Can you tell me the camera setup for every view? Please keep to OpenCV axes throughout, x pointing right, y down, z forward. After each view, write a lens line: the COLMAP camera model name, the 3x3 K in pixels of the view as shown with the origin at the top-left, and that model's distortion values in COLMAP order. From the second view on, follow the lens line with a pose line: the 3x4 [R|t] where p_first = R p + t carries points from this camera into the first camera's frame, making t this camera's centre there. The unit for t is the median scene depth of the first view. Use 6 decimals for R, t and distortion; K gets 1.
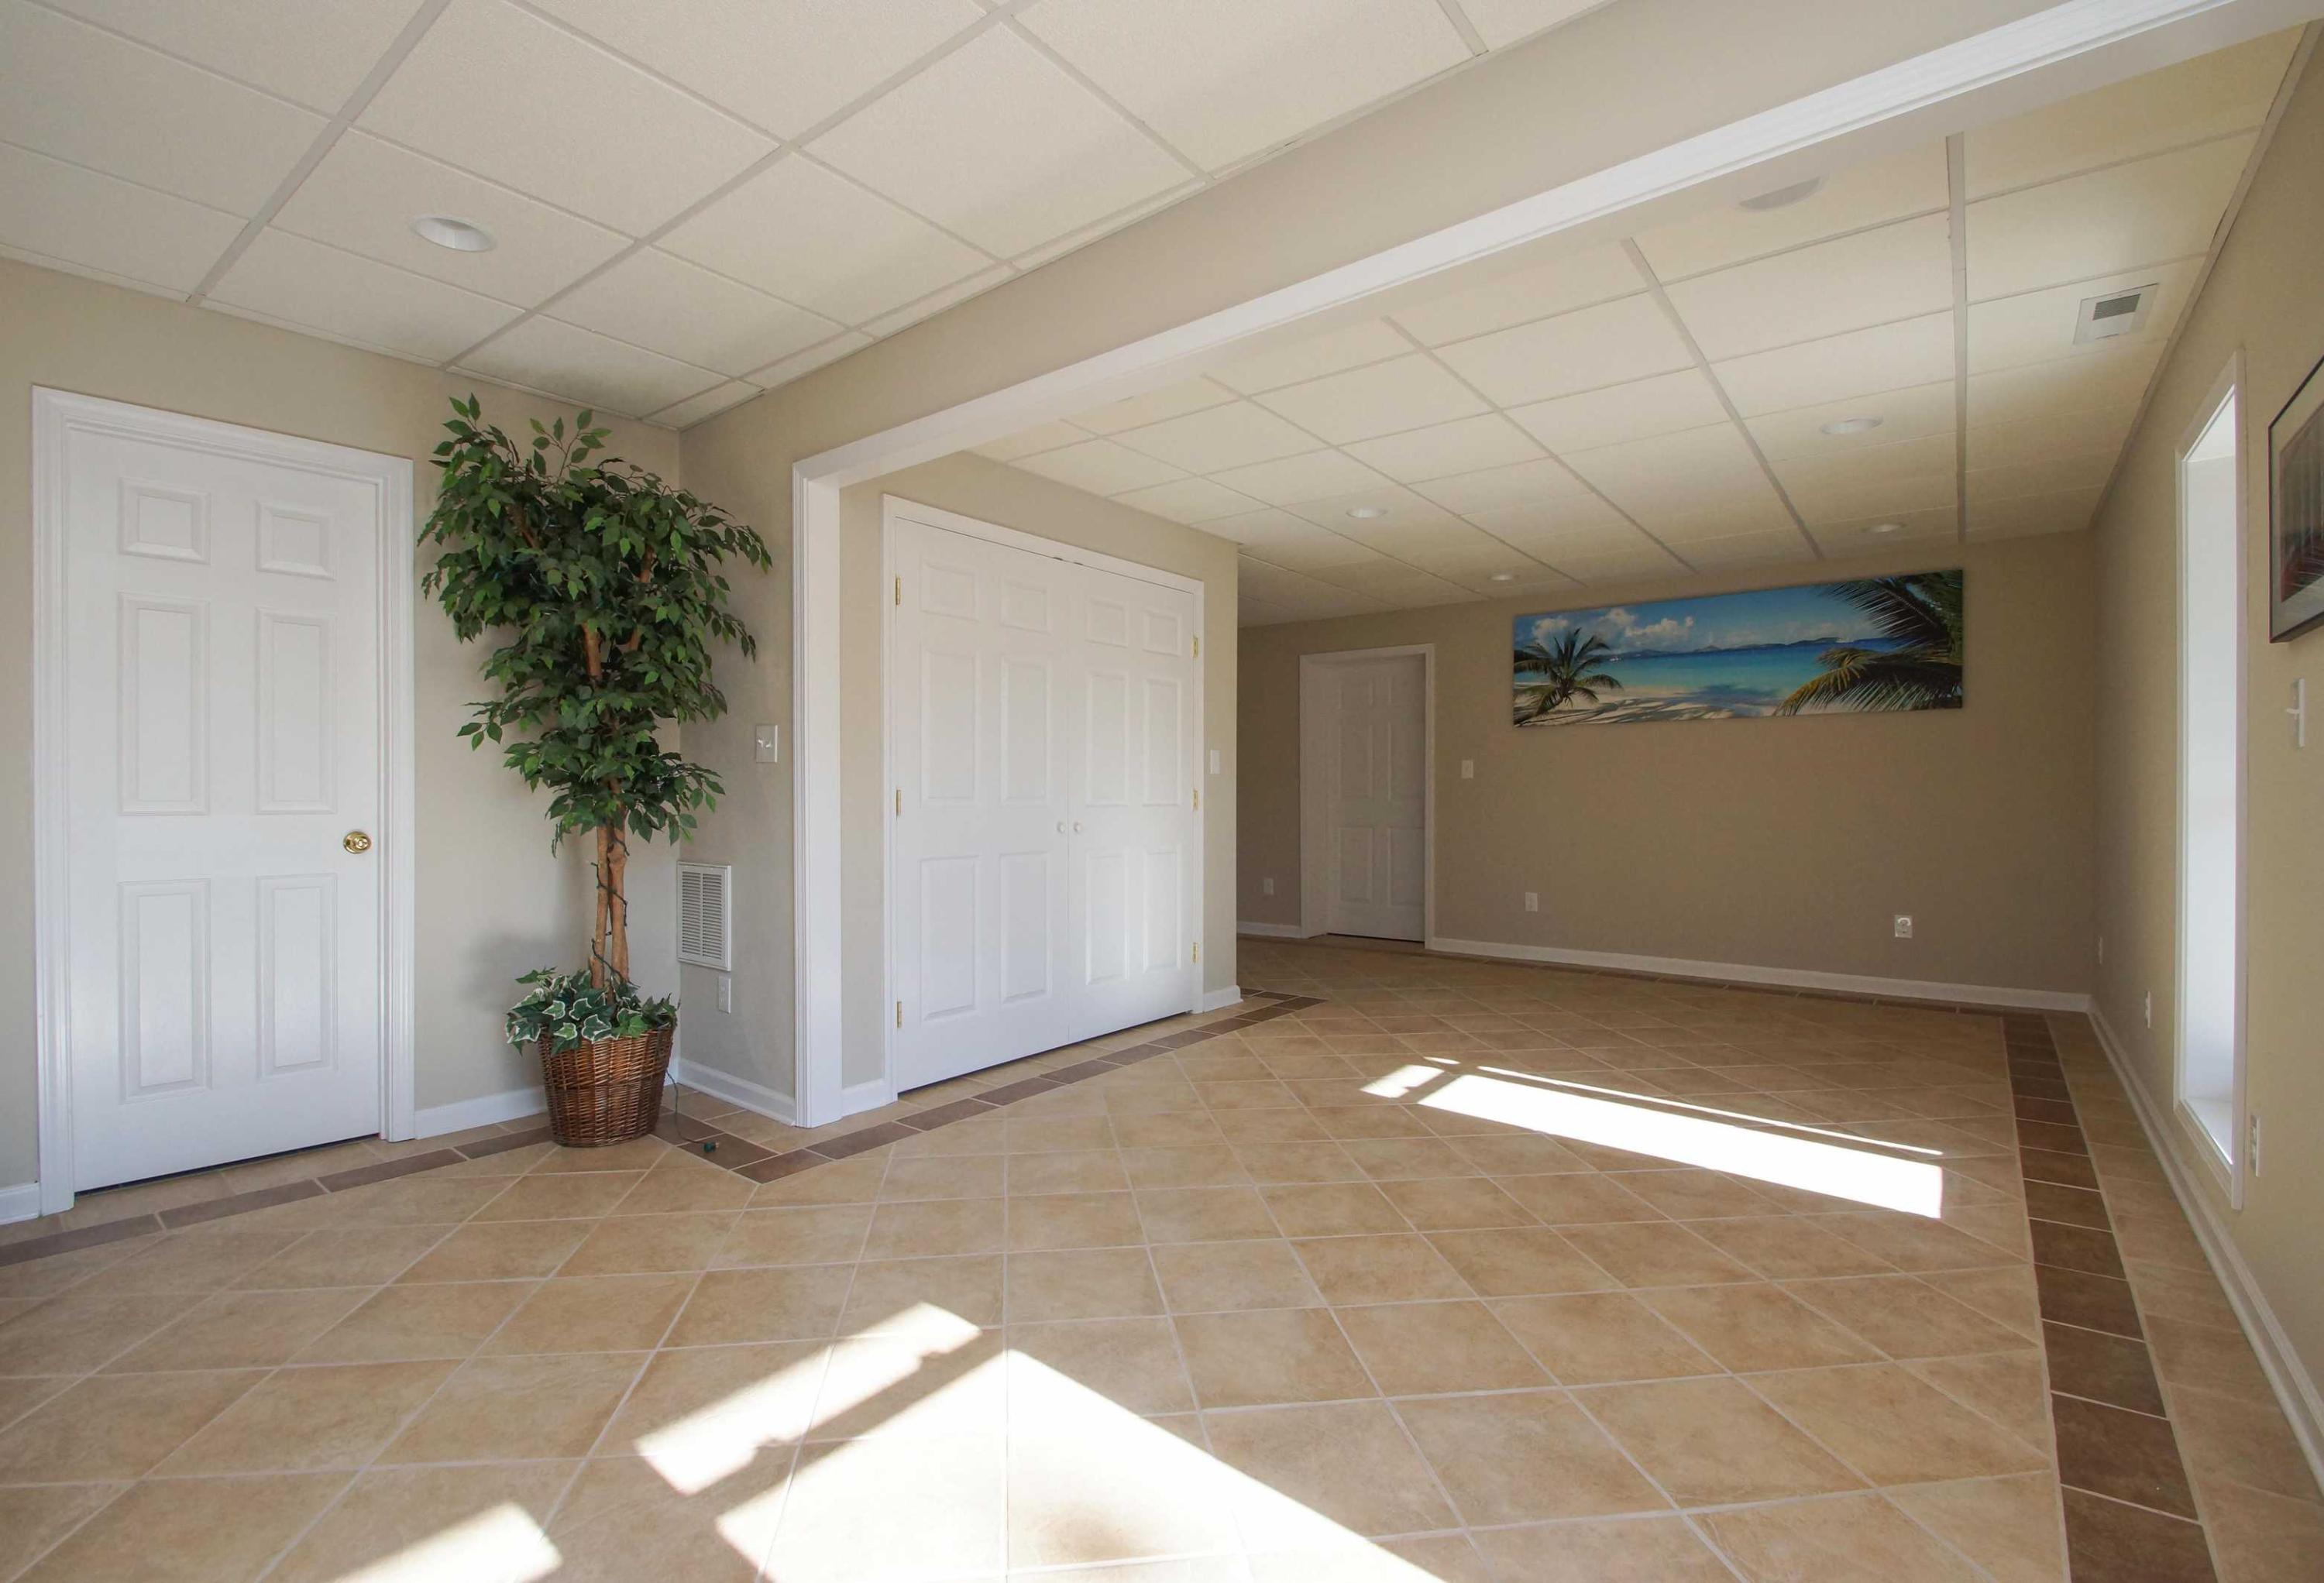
lens RADIAL K [[1044.1, 0, 1149.1], [0, 1044.1, 797.2], [0, 0, 1]] dist [-0.001908, -0.000695]
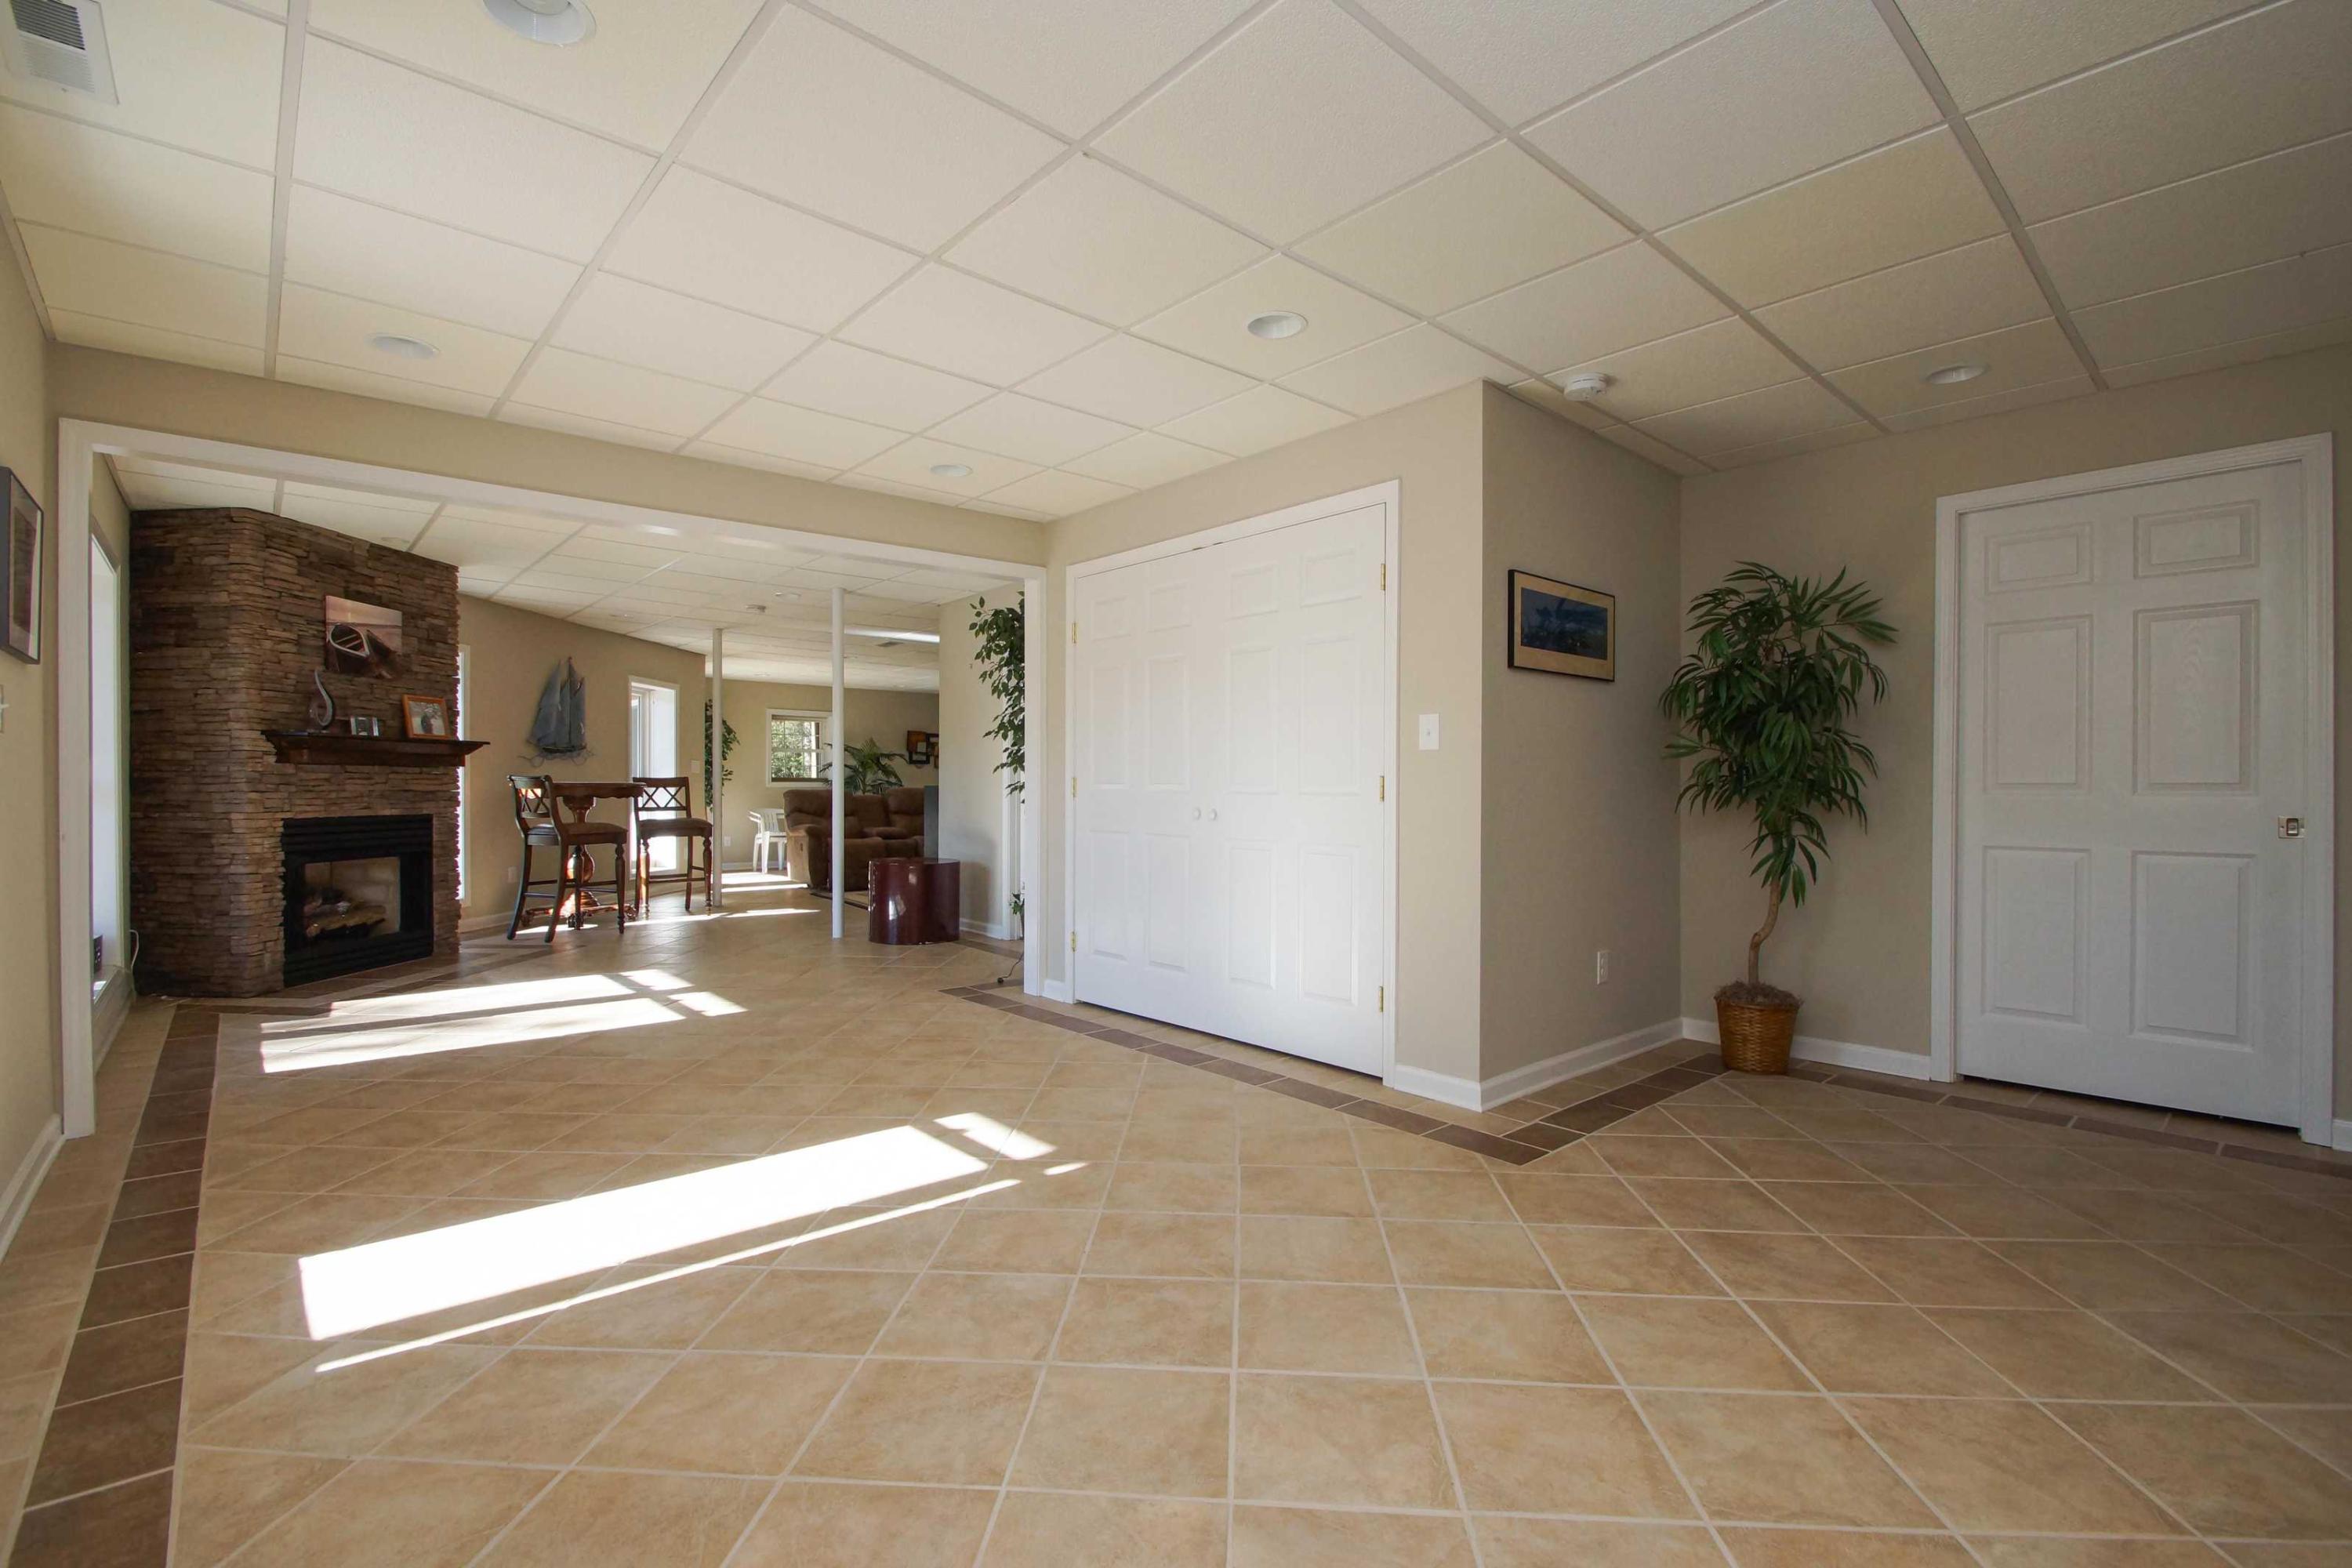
lens RADIAL K [[1051.0, 0, 1180.5], [0, 1051.0, 783.4], [0, 0, 1]] dist [-0.009384, -0.001133]
pose [[-0.169643, 0.001100, -0.985505, 0.944949], [-0.003587, 0.999992, 0.001733, -0.001641], [0.985499, 0.003829, -0.169638, 1.185894]]
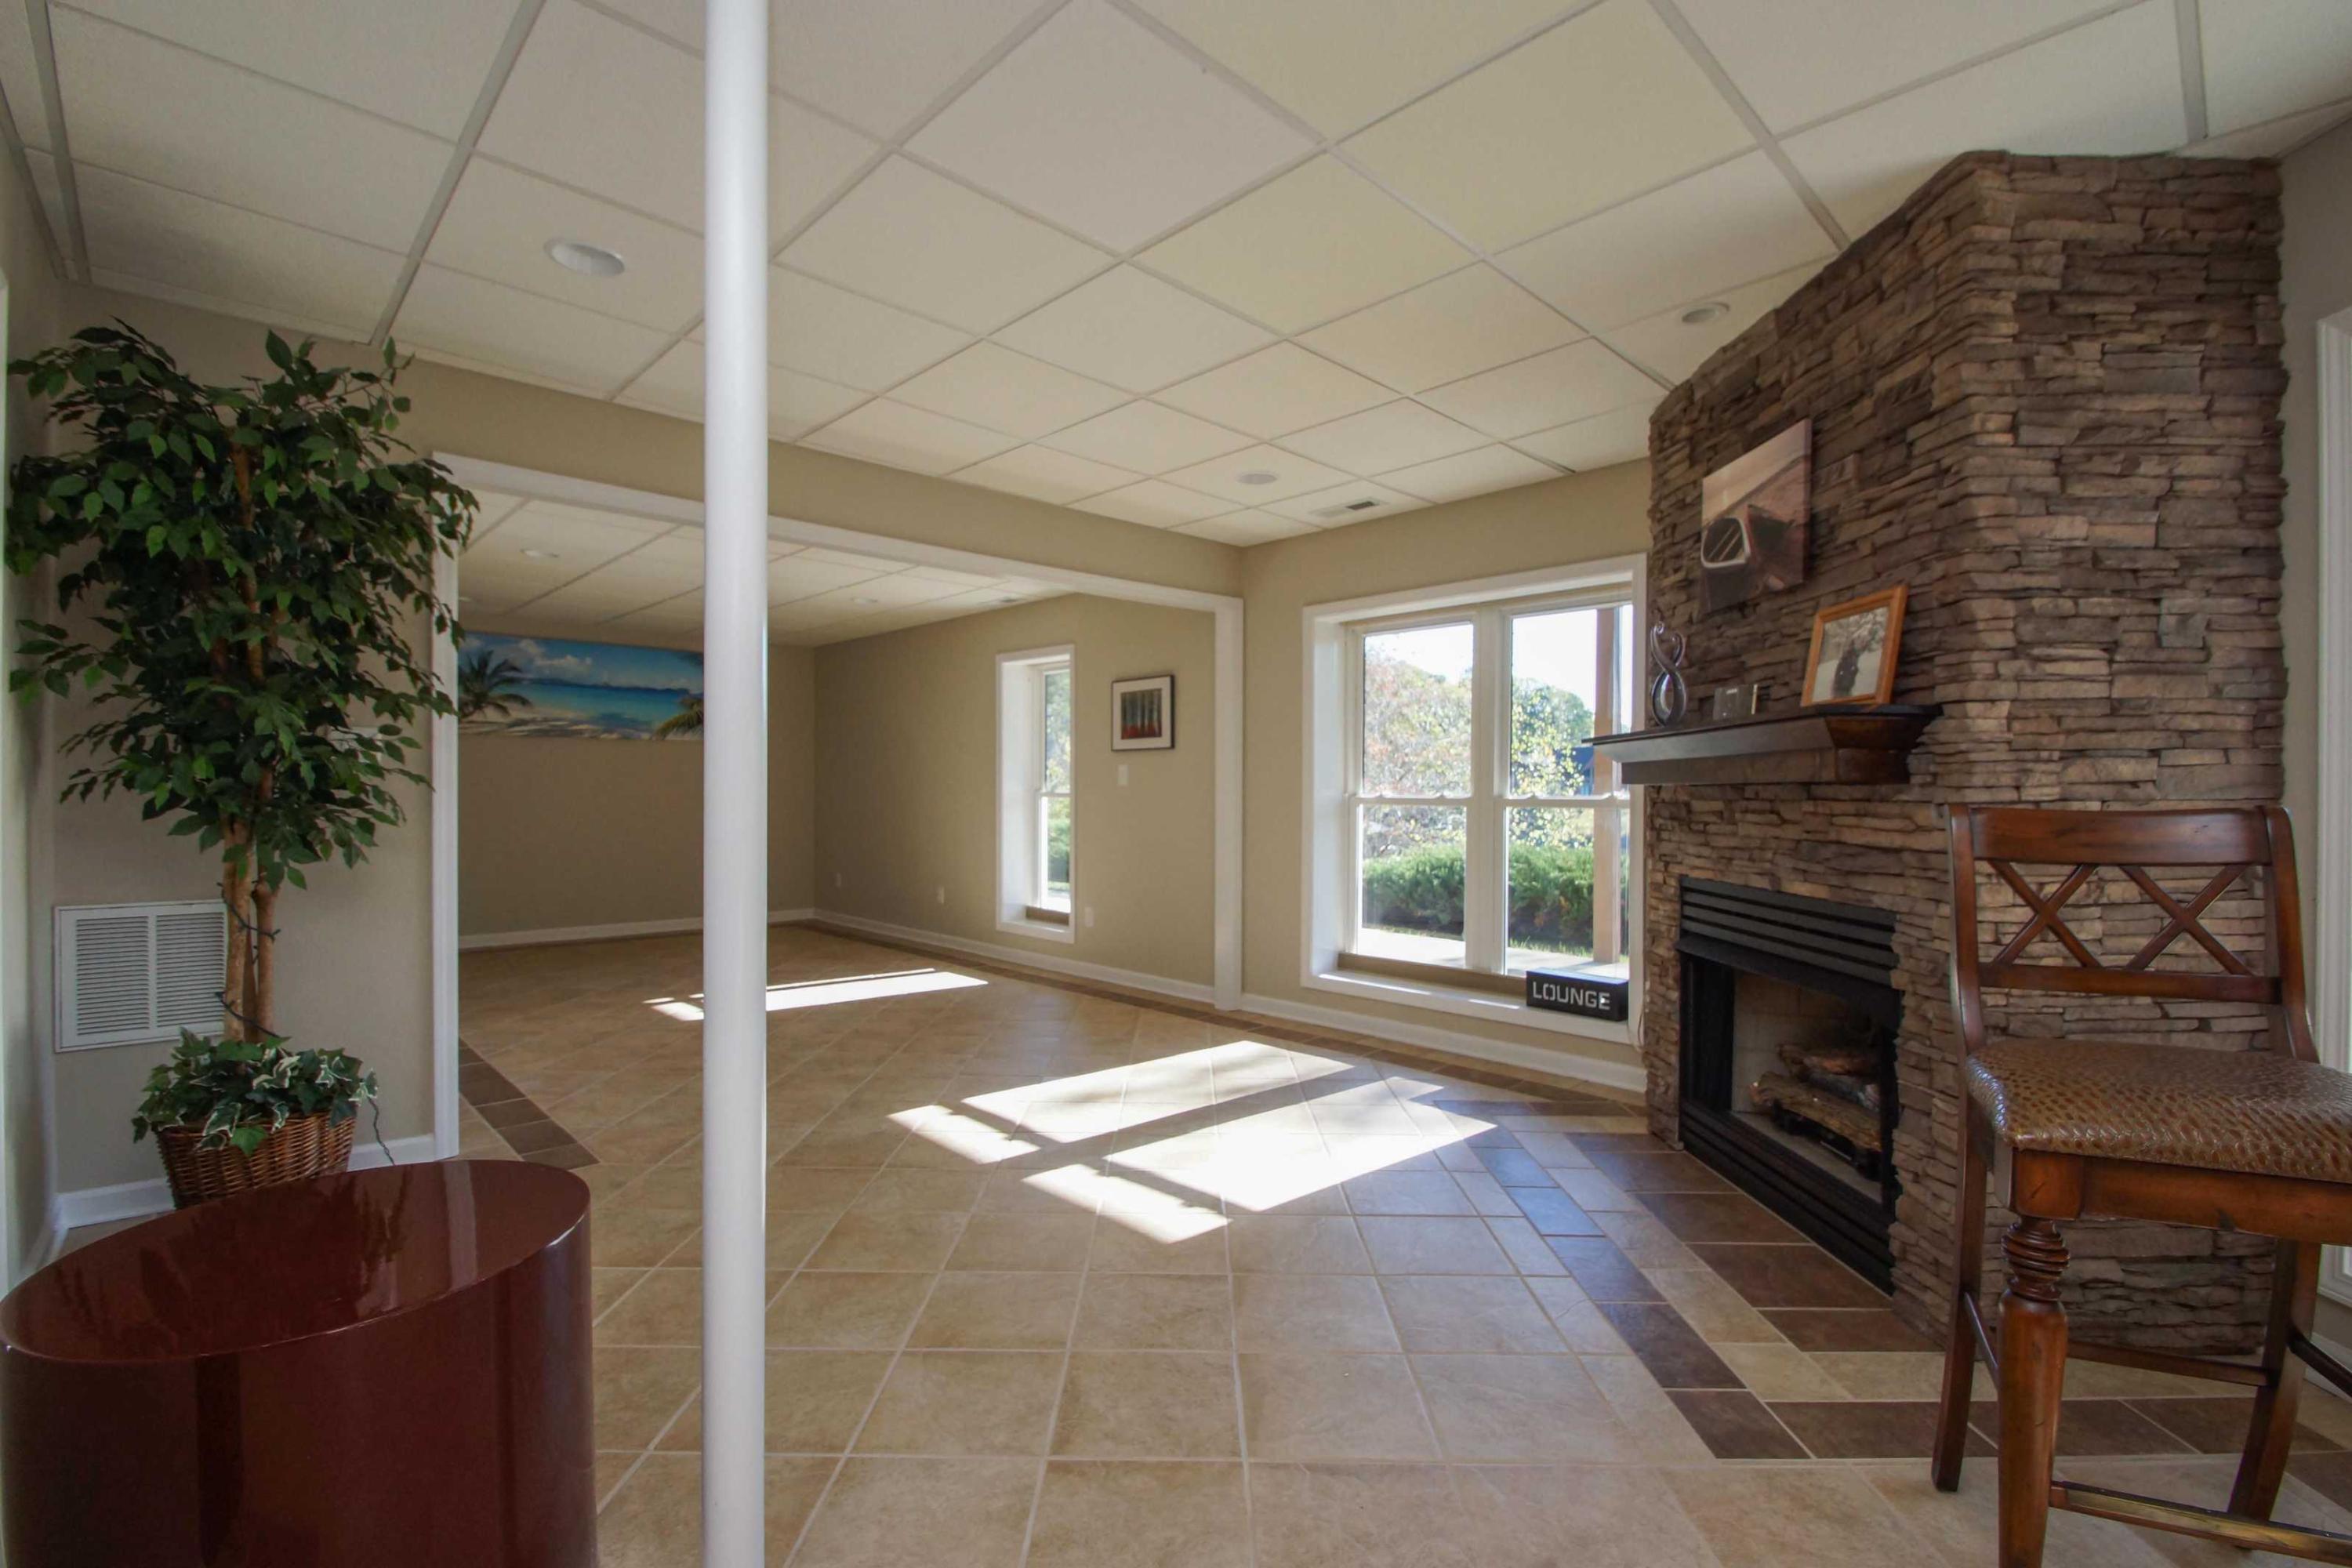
lens RADIAL K [[1051.0, 0, 1165.8], [0, 1051.0, 791.5], [0, 0, 1]] dist [-0.009384, -0.001133]
pose [[0.136855, -0.000024, 0.990591, -1.018918], [-0.001337, 0.999999, 0.000209, -0.015466], [-0.990590, -0.001353, 0.136855, 0.193475]]
